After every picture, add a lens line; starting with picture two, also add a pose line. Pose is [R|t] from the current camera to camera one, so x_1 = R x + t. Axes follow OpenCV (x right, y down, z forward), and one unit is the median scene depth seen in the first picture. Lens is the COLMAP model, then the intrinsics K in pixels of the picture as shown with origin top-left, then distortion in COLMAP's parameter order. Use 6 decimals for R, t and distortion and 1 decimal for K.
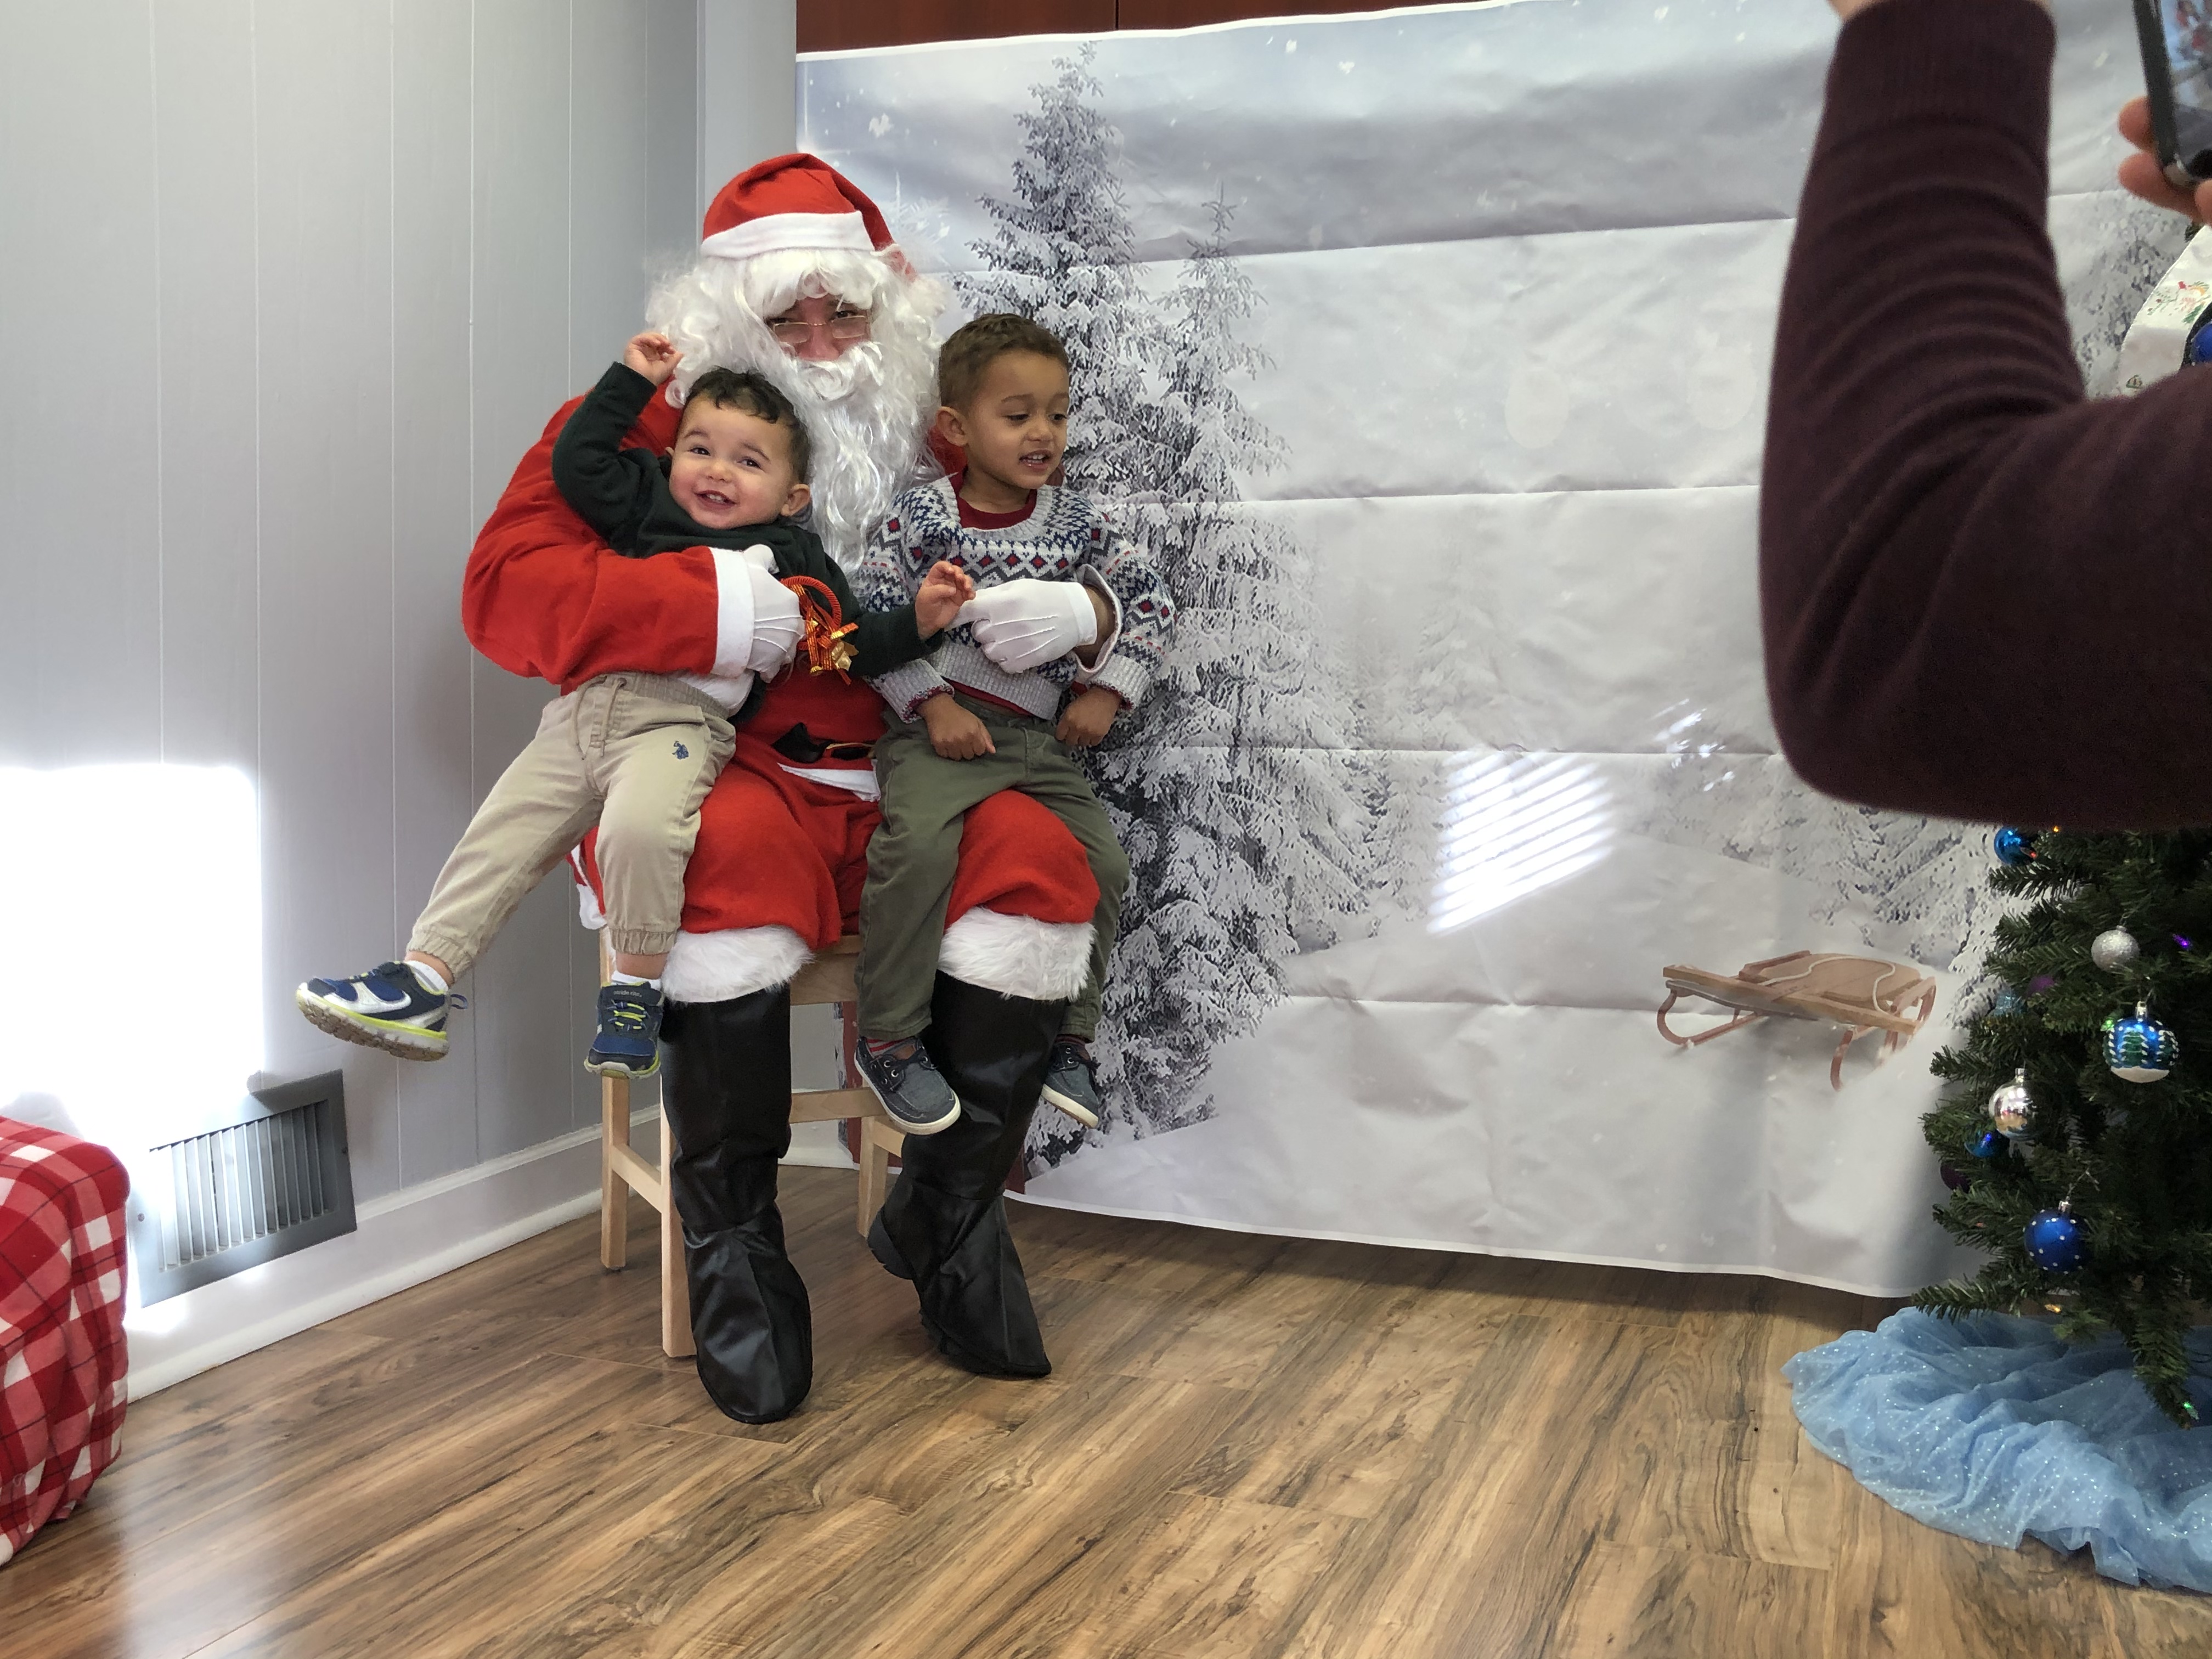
lens RADIAL K [[2128.5, 0, 1098.7], [0, 2128.5, 813.5], [0, 0, 1]] dist [0.008125, 0.000000]
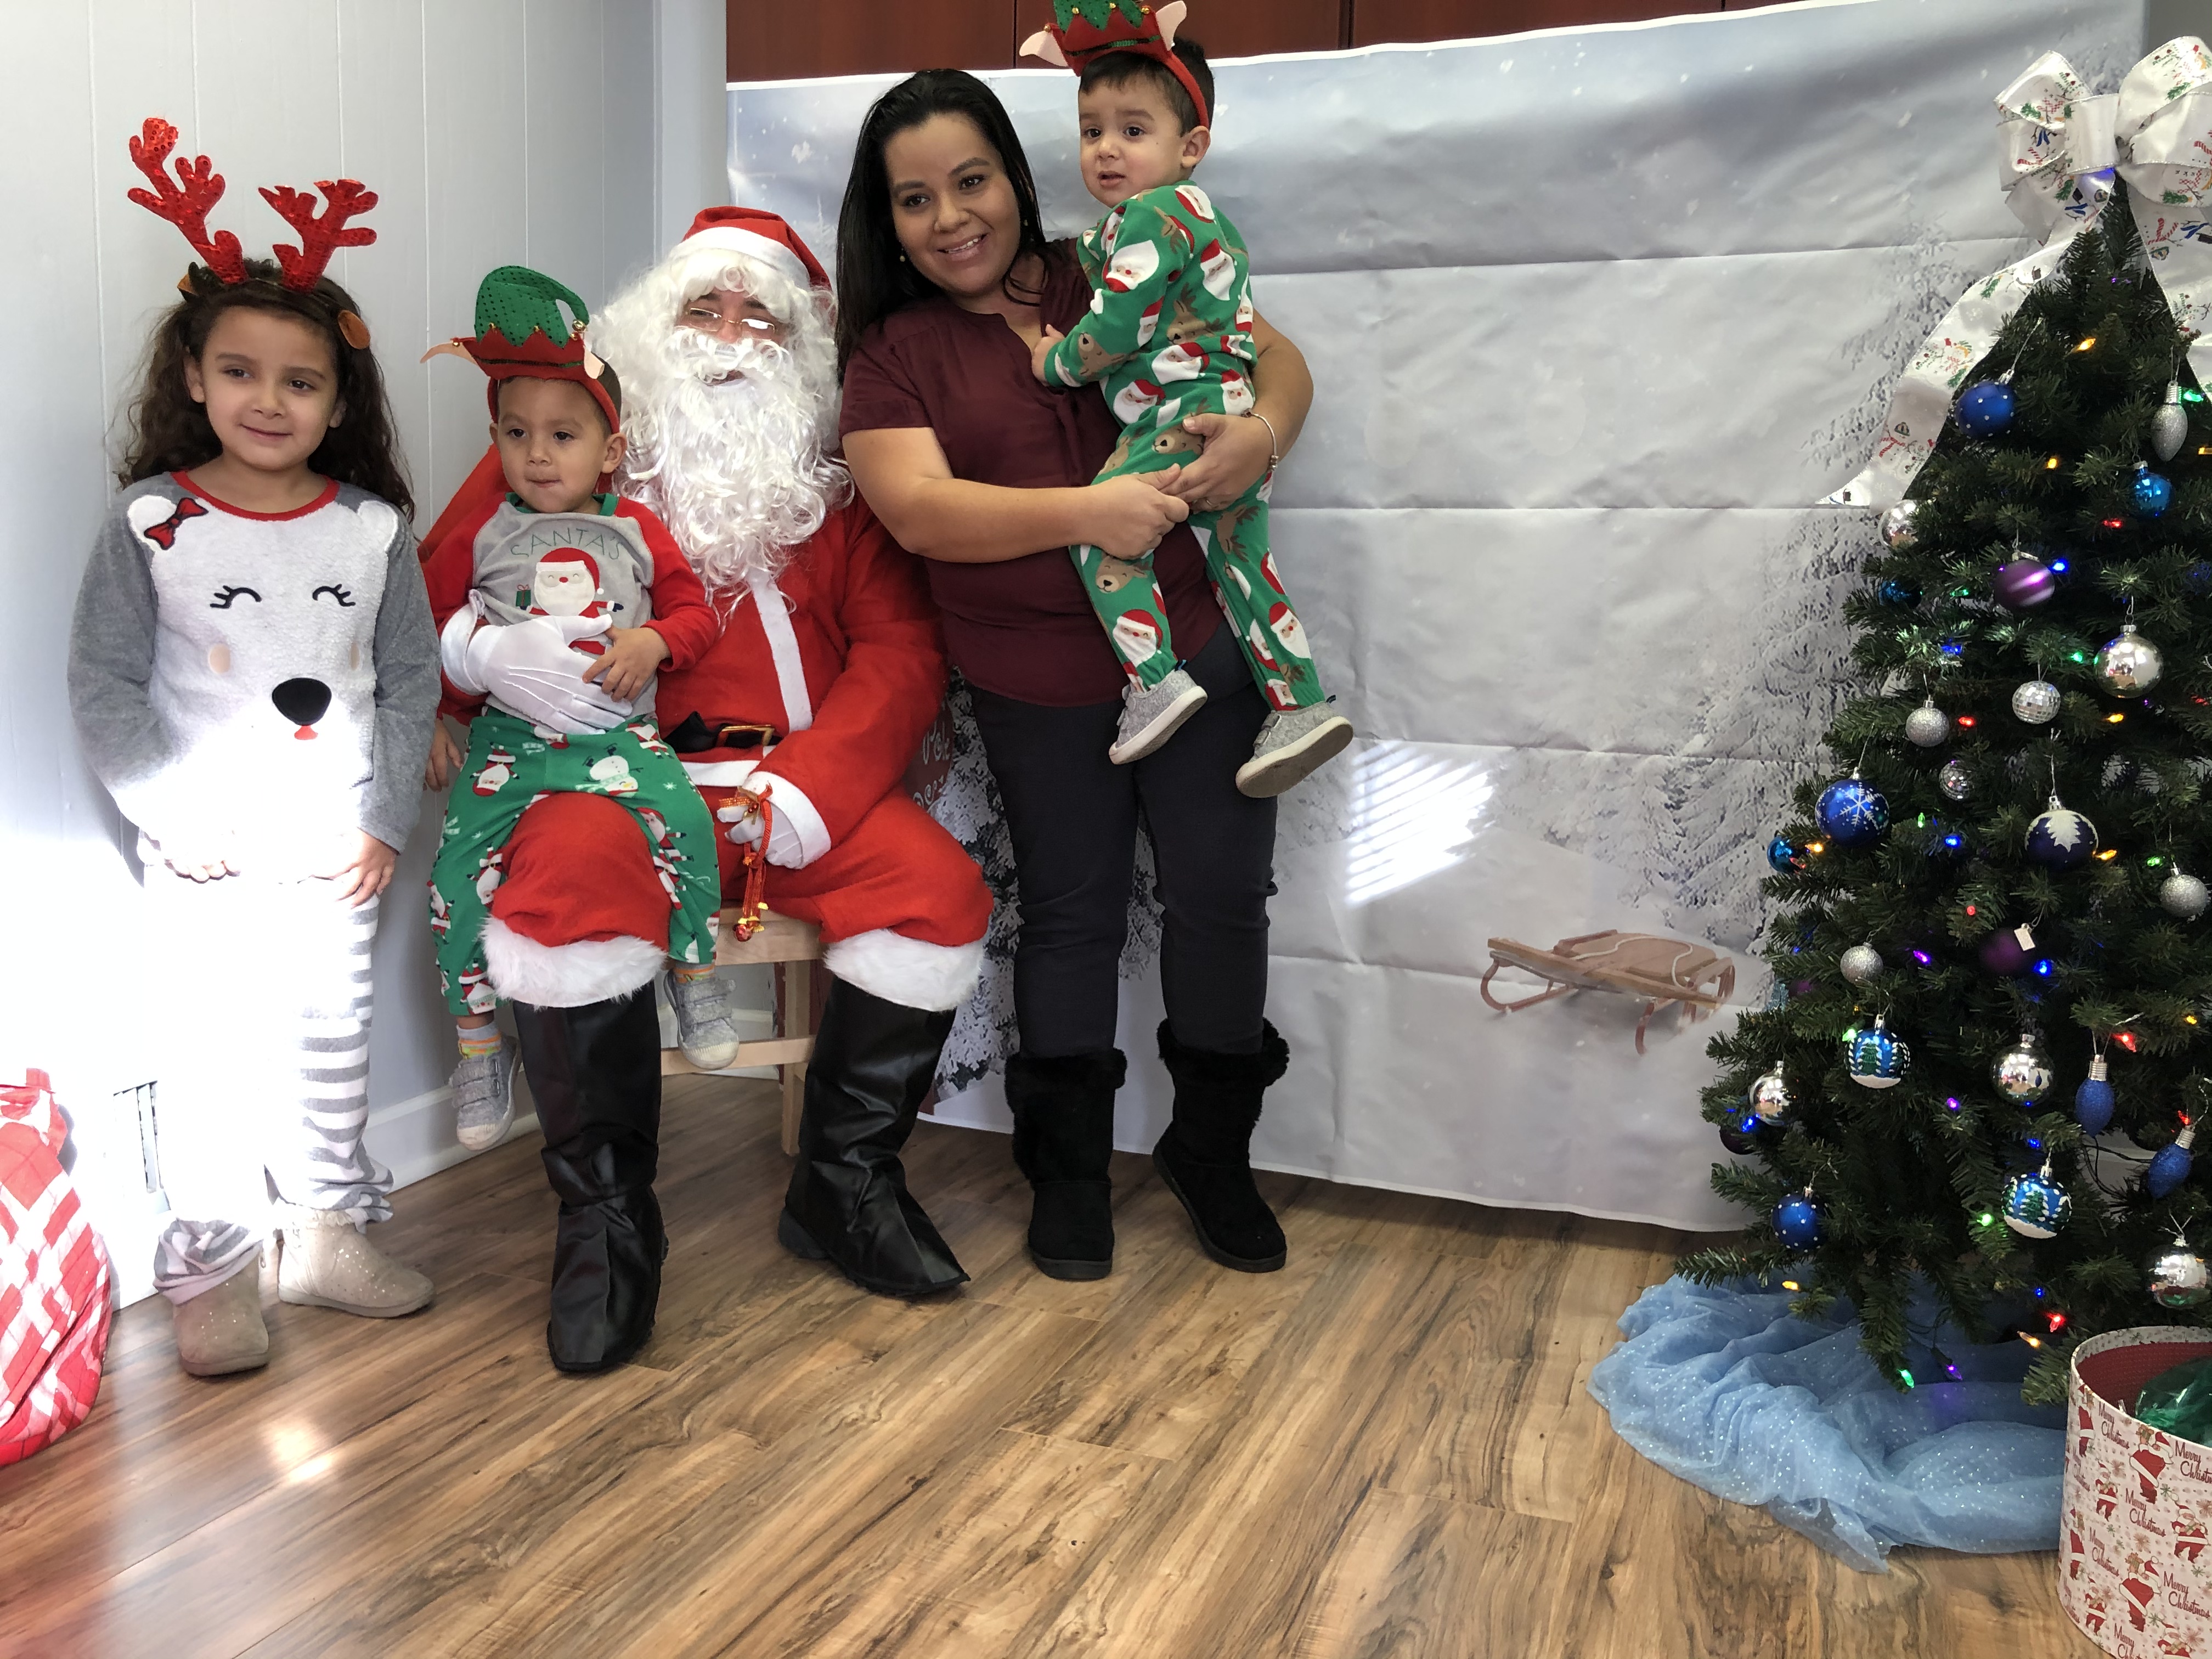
lens RADIAL K [[1826.3, 0, 1116.6], [0, 1826.3, 818.2], [0, 0, 1]] dist [0.007390, 0.005886]
pose [[0.999896, 0.014394, 0.000581, 0.079198], [-0.014402, 0.997804, 0.064656, -0.057903], [0.000351, -0.064658, 0.997907, 0.055376]]
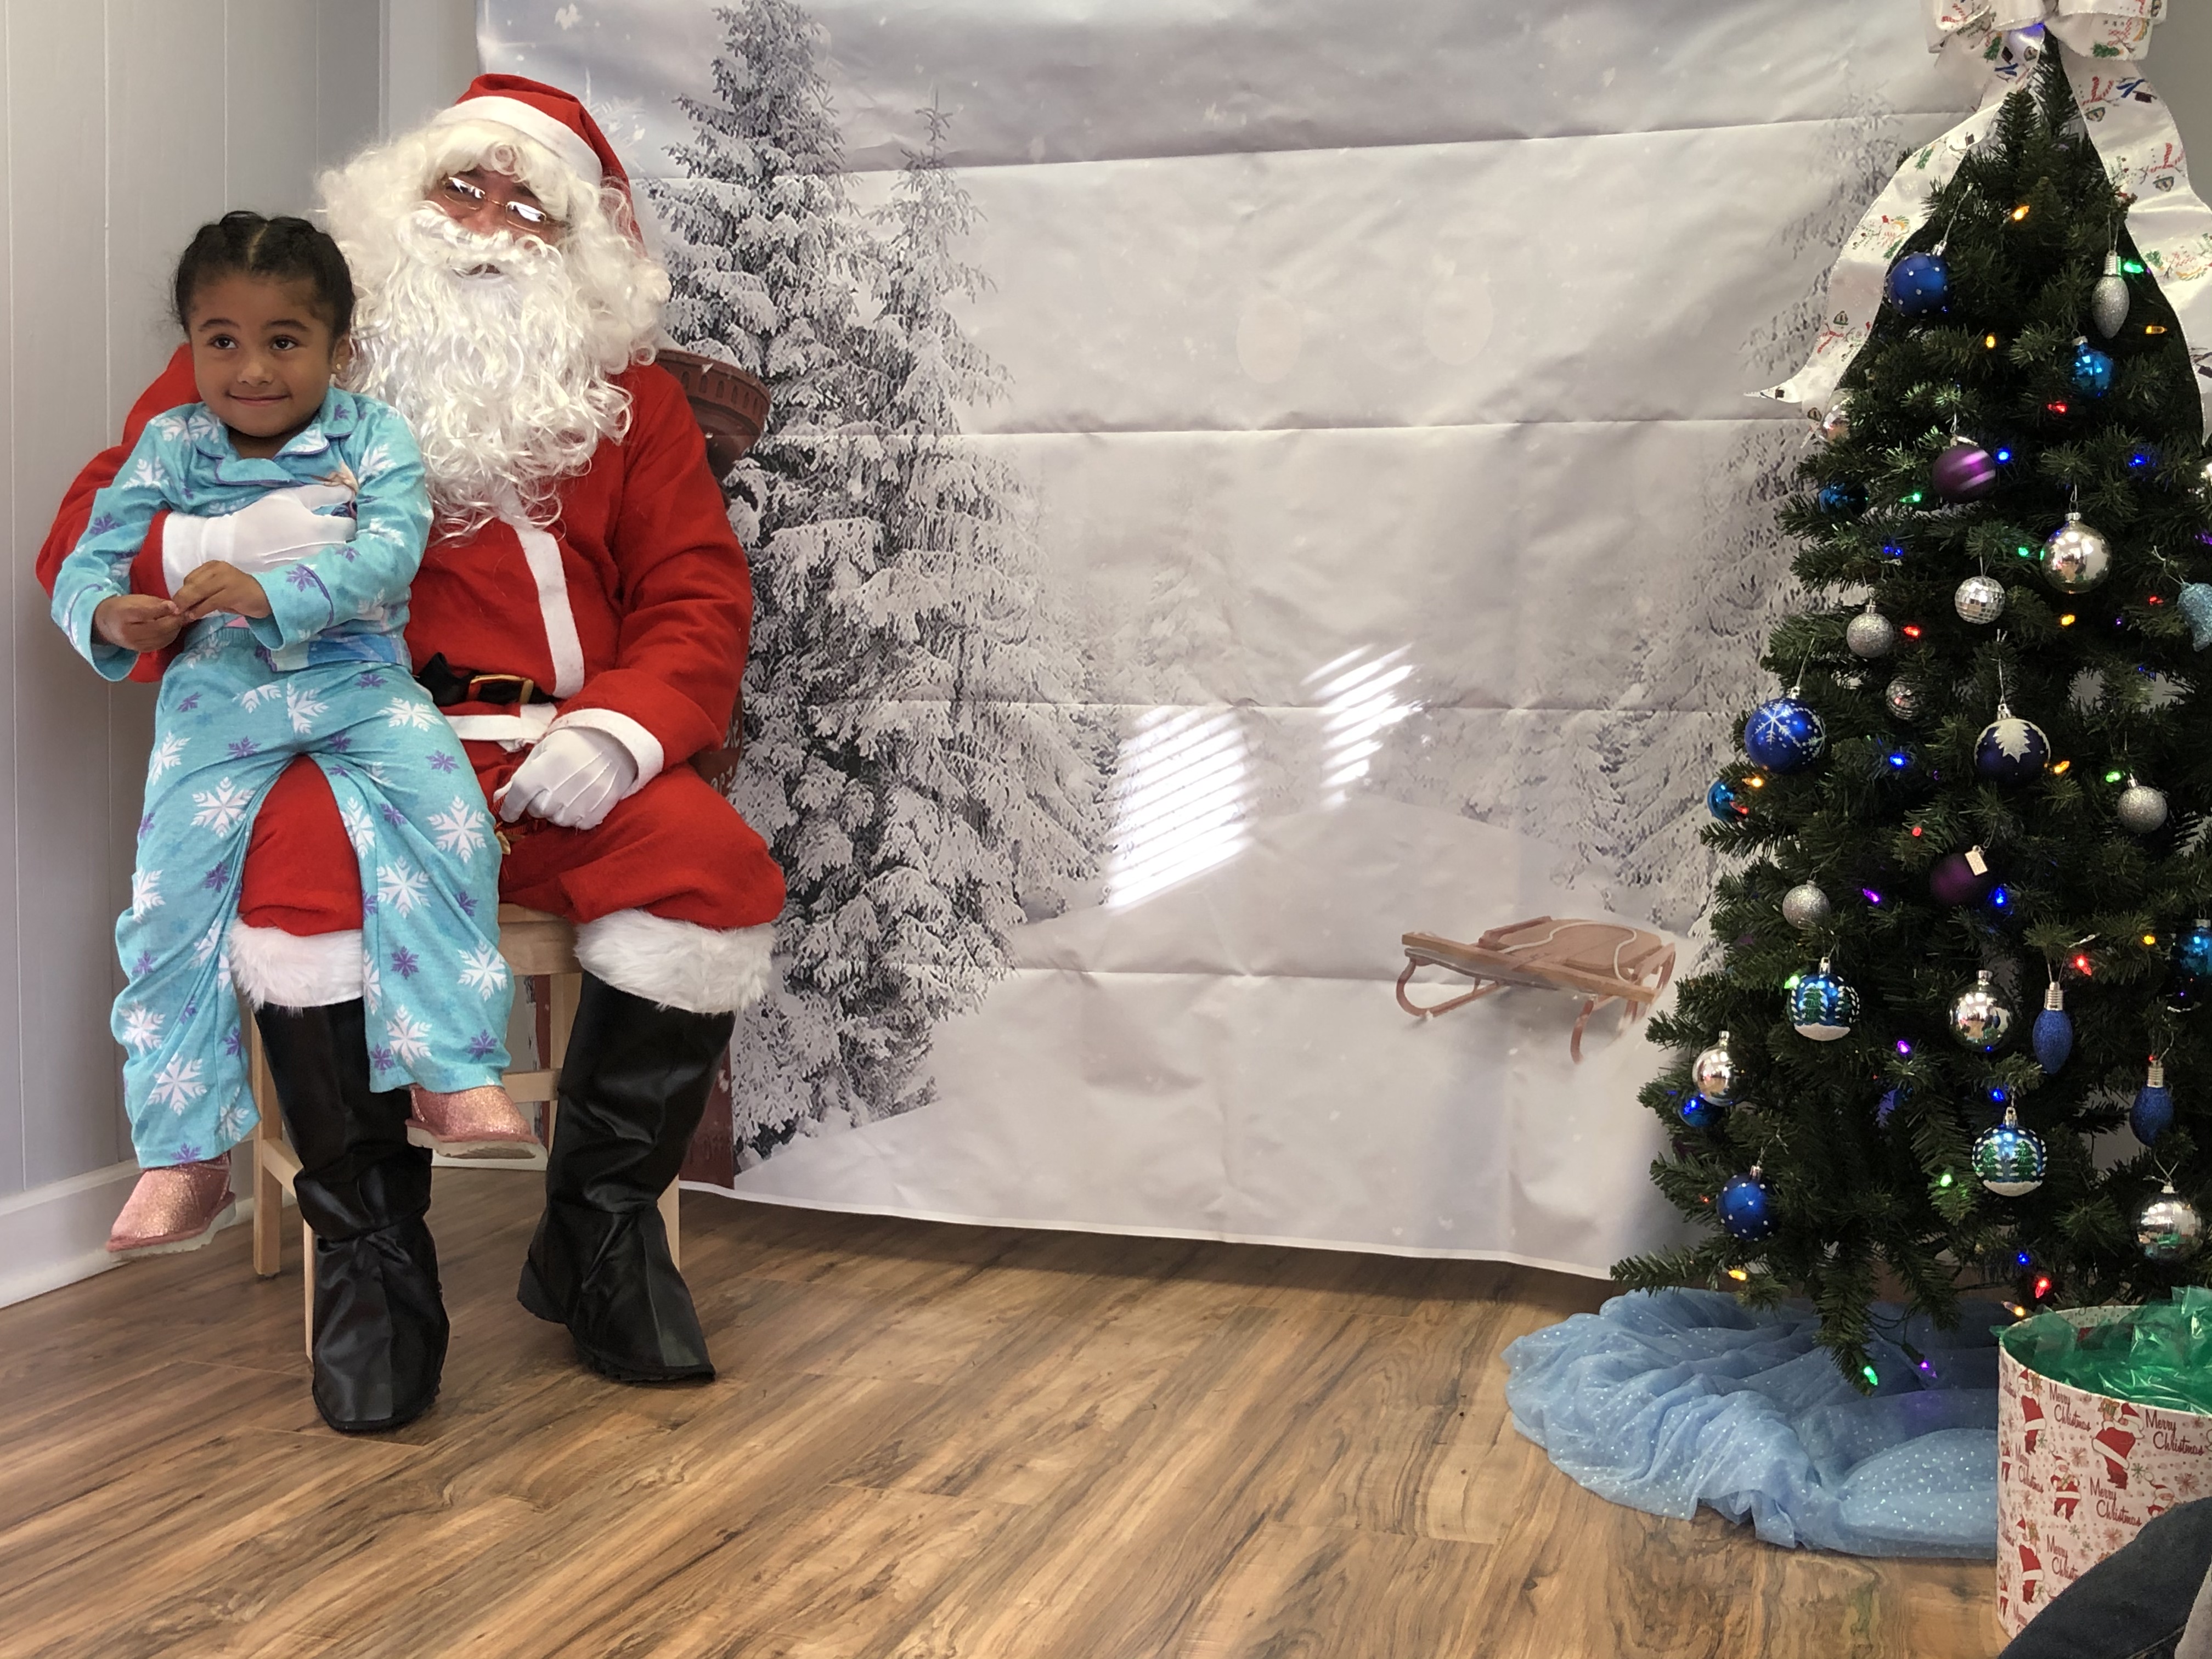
lens RADIAL K [[2439.3, 0, 1124.1], [0, 2439.3, 811.0], [0, 0, 1]] dist [0.003934, 0.000000]
pose [[0.997722, 0.000786, 0.067455, 0.080980], [-0.001148, 0.999985, 0.005327, 0.013468], [-0.067450, -0.005393, 0.997708, -0.073859]]
